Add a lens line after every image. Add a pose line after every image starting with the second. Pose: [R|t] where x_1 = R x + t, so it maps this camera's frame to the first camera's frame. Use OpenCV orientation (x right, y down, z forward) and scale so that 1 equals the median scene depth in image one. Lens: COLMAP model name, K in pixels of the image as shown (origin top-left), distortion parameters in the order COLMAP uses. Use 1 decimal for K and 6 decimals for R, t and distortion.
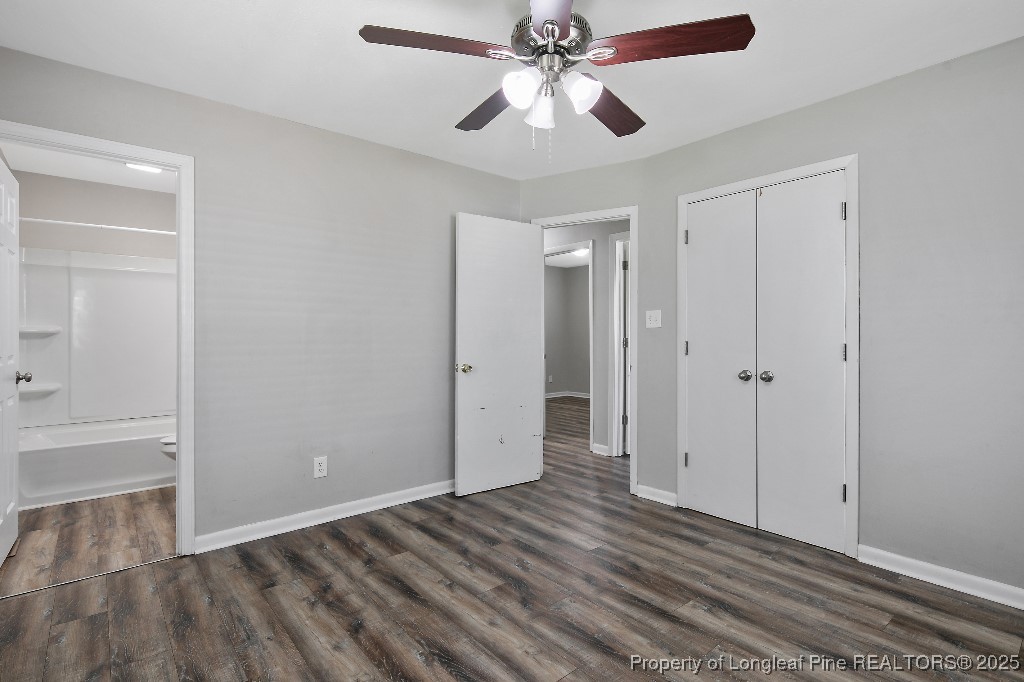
lens RADIAL K [[502.1, 0, 507.6], [0, 502.1, 335.8], [0, 0, 1]] dist [0.003263, -0.003678]
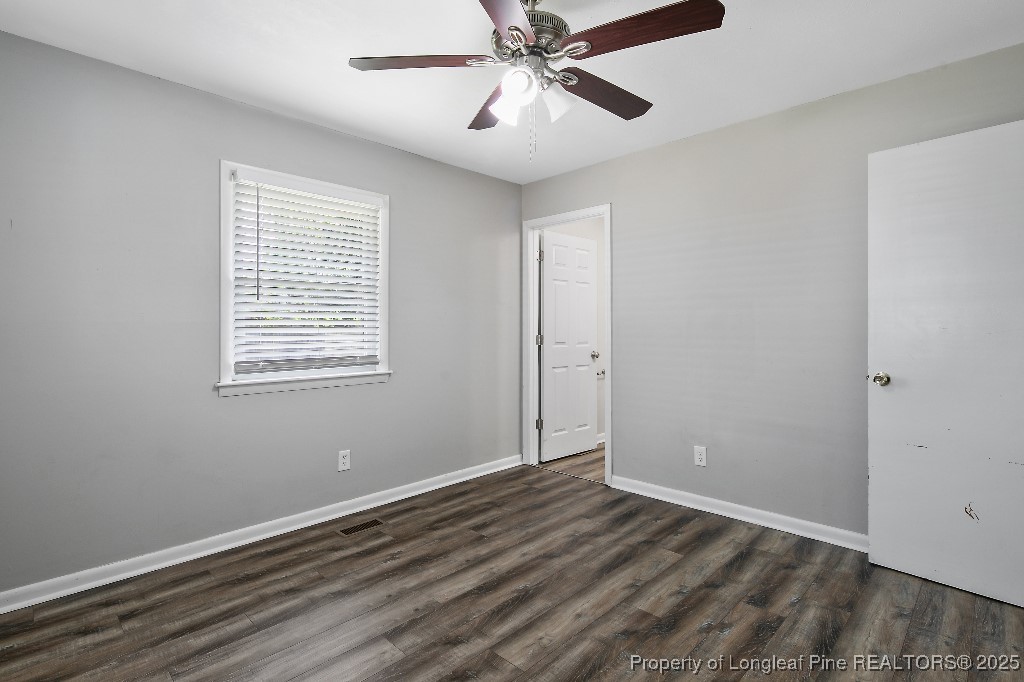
lens RADIAL K [[502.1, 0, 509.4], [0, 502.1, 336.2], [0, 0, 1]] dist [0.003263, -0.003678]
pose [[0.087278, 0.012653, -0.996104, 0.757584], [-0.000577, 0.999920, 0.012651, -0.003737], [0.996184, -0.000529, 0.087278, 0.607849]]
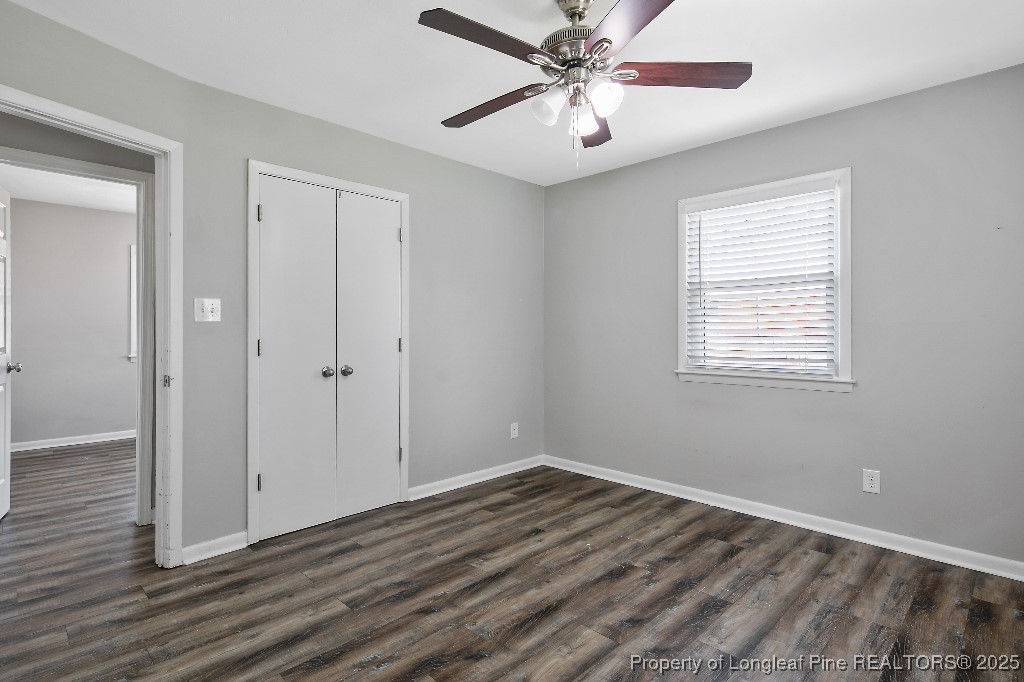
lens RADIAL K [[502.1, 0, 523.9], [0, 502.1, 339.0], [0, 0, 1]] dist [0.003263, -0.003678]
pose [[-0.105856, -0.014684, 0.994273, -0.666562], [0.001371, 0.999888, 0.014913, -0.002018], [-0.994381, 0.002941, -0.105824, 0.857186]]
